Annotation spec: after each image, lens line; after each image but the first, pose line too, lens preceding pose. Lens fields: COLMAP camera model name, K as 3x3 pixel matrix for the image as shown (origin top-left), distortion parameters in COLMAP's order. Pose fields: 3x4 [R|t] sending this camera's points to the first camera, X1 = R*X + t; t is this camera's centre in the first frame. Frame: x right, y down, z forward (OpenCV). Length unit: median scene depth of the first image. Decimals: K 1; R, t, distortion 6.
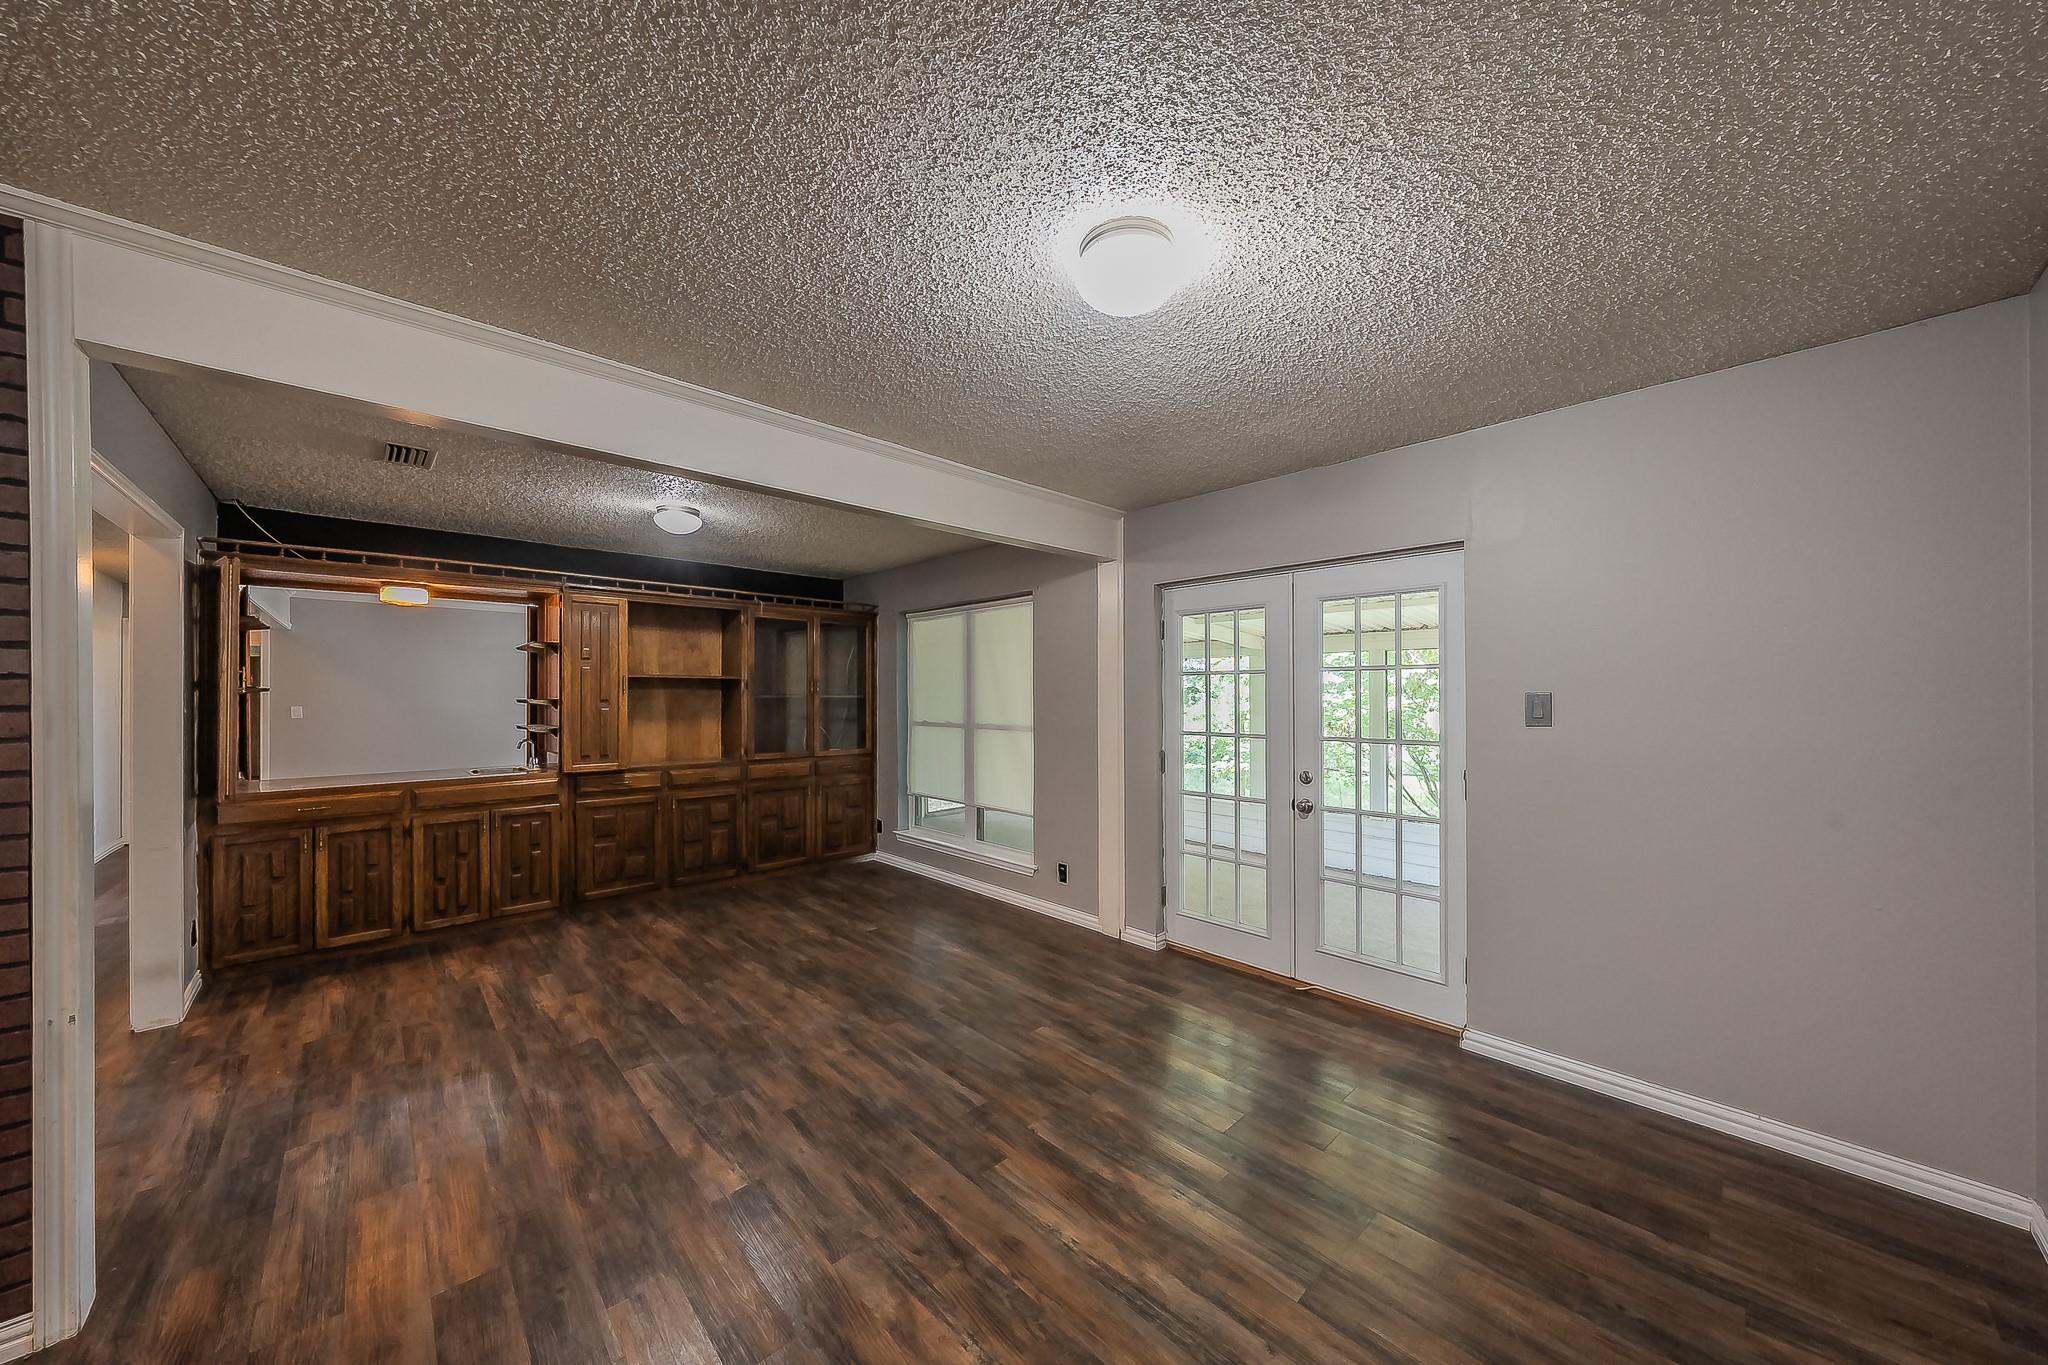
lens RADIAL K [[705.6, 0, 1020.9], [0, 705.6, 702.2], [0, 0, 1]] dist [-0.000171, 0.000002]
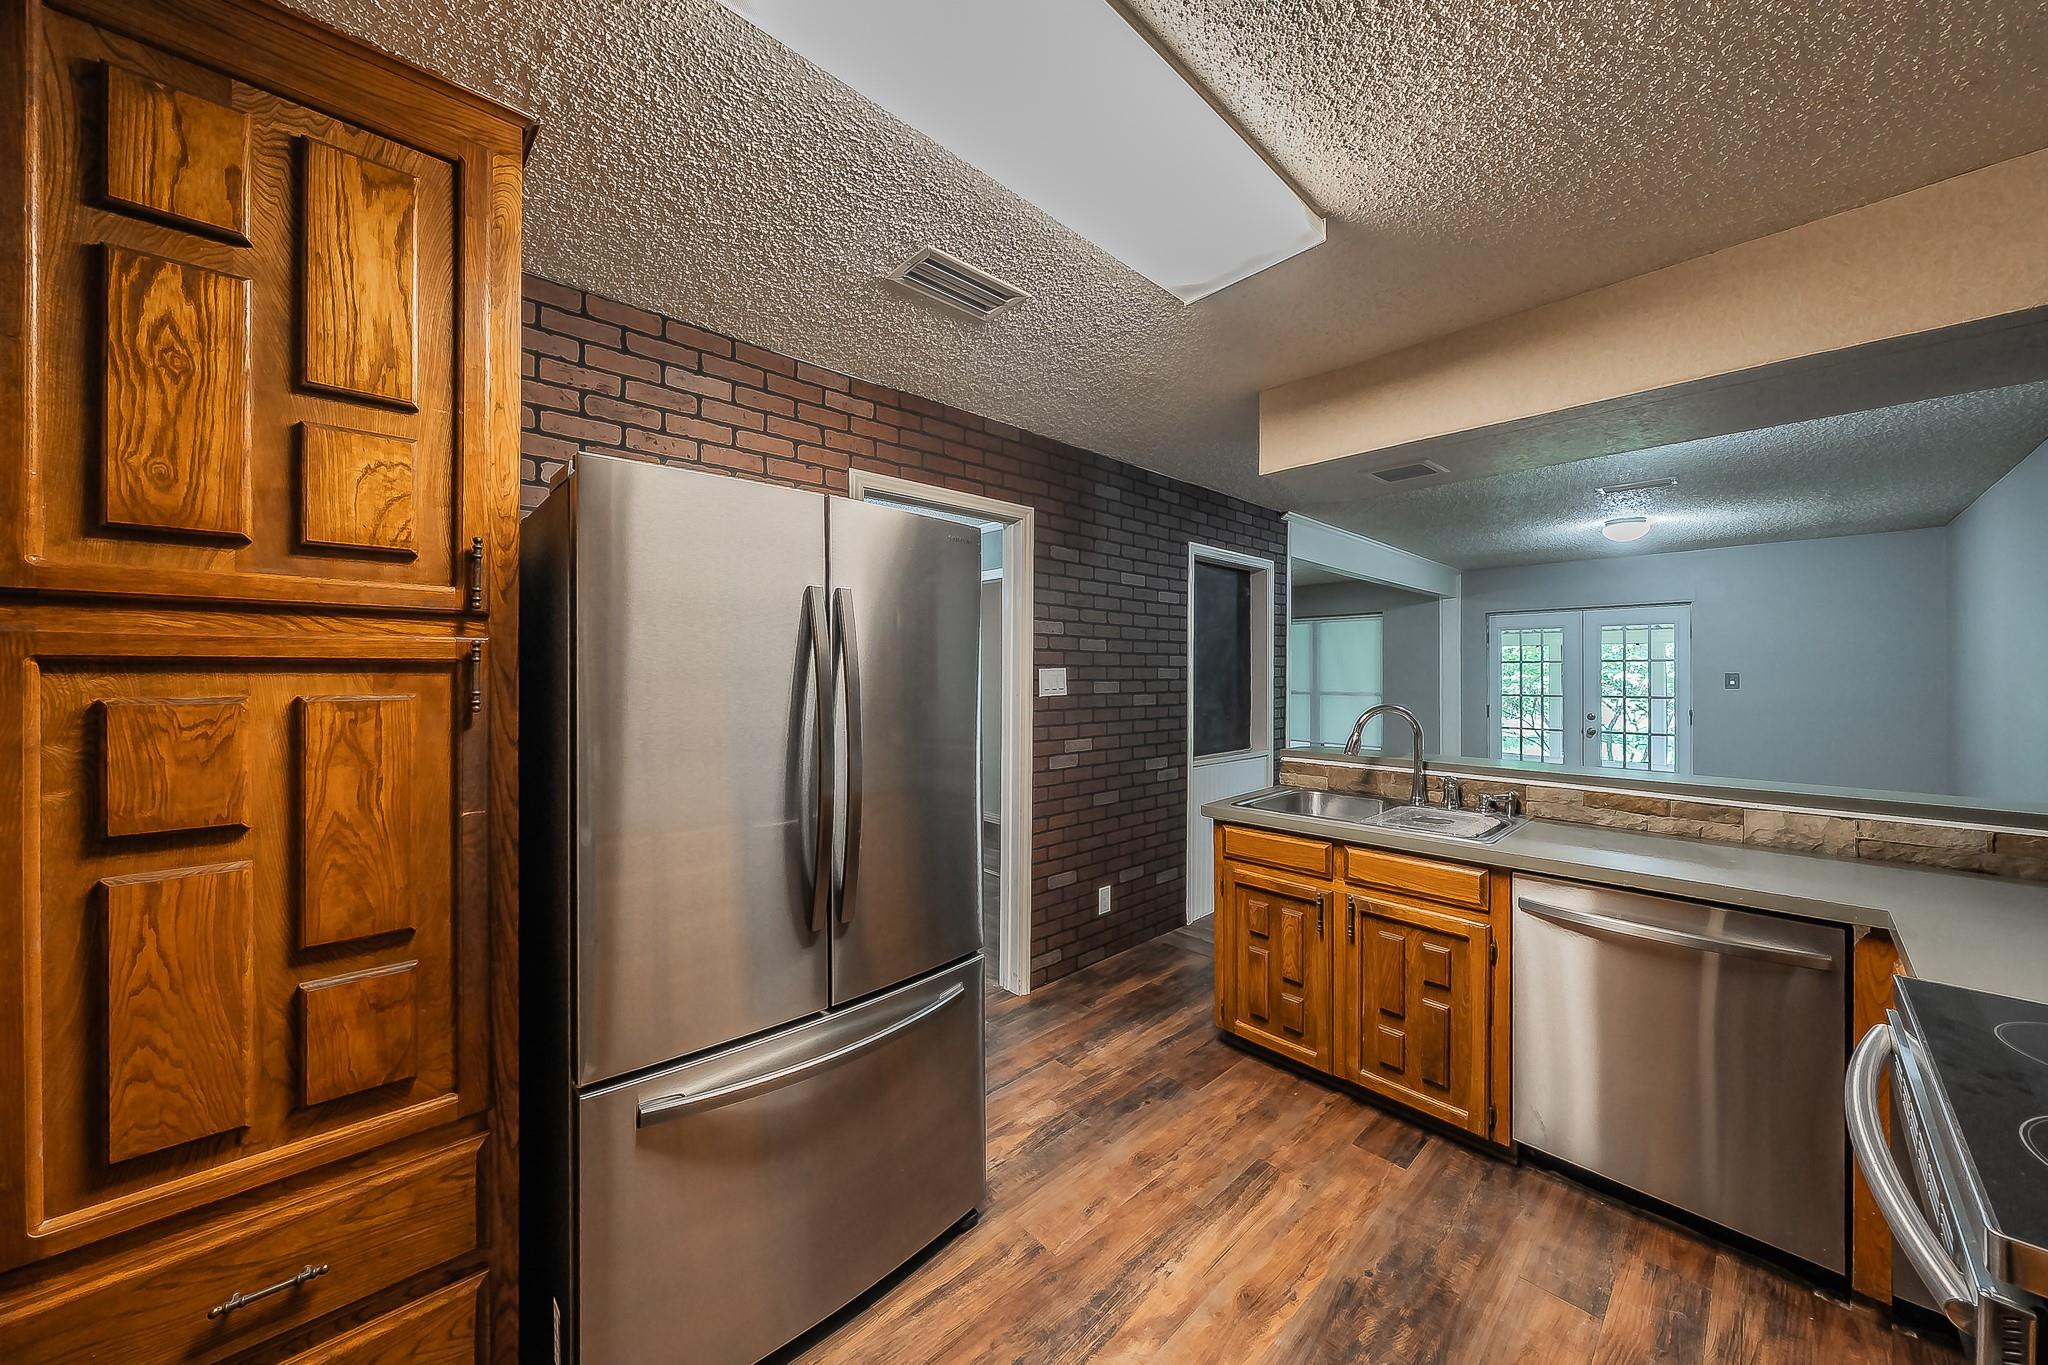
lens RADIAL K [[697.6, 0, 1024.0], [0, 697.6, 682.5], [0, 0, 1]] dist [0.001087, 0.000130]
pose [[0.999962, 0.001383, 0.008641, -1.040048], [-0.001423, 0.999988, 0.004601, 0.004892], [-0.008635, -0.004613, 0.999952, -0.805584]]
